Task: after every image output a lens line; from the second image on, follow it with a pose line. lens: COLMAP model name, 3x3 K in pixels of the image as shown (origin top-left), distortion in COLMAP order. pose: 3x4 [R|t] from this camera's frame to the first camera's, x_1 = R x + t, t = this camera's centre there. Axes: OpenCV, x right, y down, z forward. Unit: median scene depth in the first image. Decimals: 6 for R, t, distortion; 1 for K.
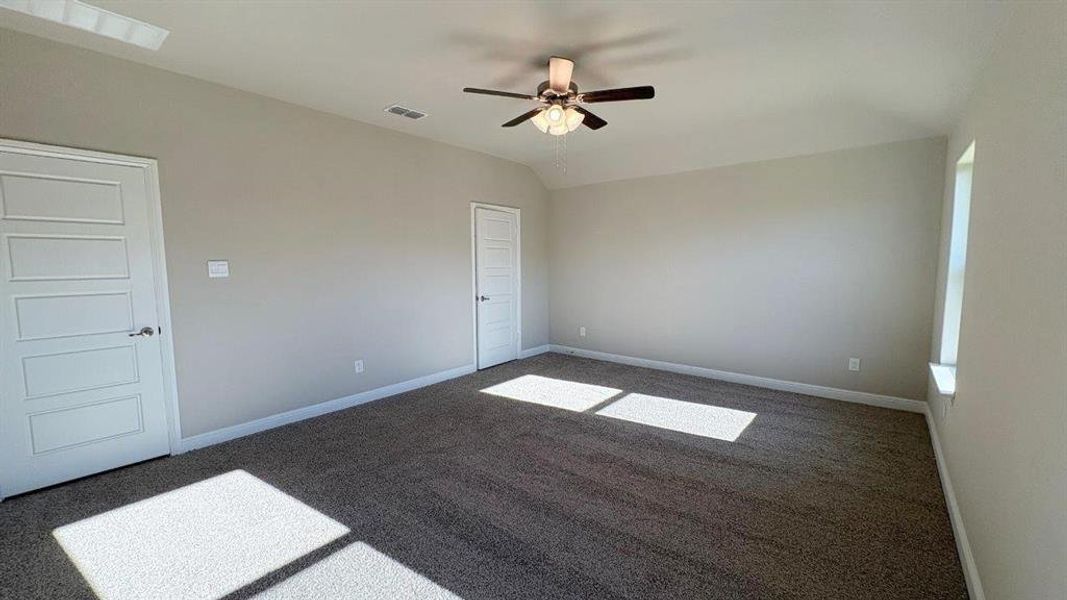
lens RADIAL K [[424.3, 0, 531.9], [0, 424.3, 299.8], [0, 0, 1]] dist [-0.003564, -0.000086]
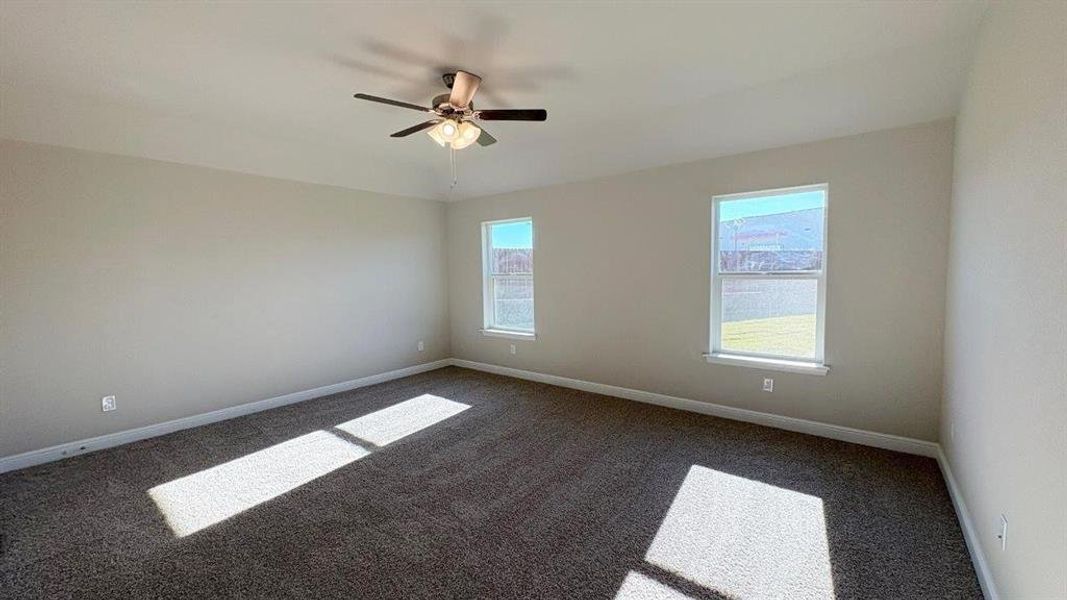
lens RADIAL K [[424.3, 0, 532.2], [0, 424.3, 301.6], [0, 0, 1]] dist [-0.003564, -0.000086]
pose [[-0.014158, -0.072550, 0.997264, -0.727994], [0.110394, 0.991154, 0.073673, -0.067790], [-0.993787, 0.111135, -0.006023, 0.649042]]
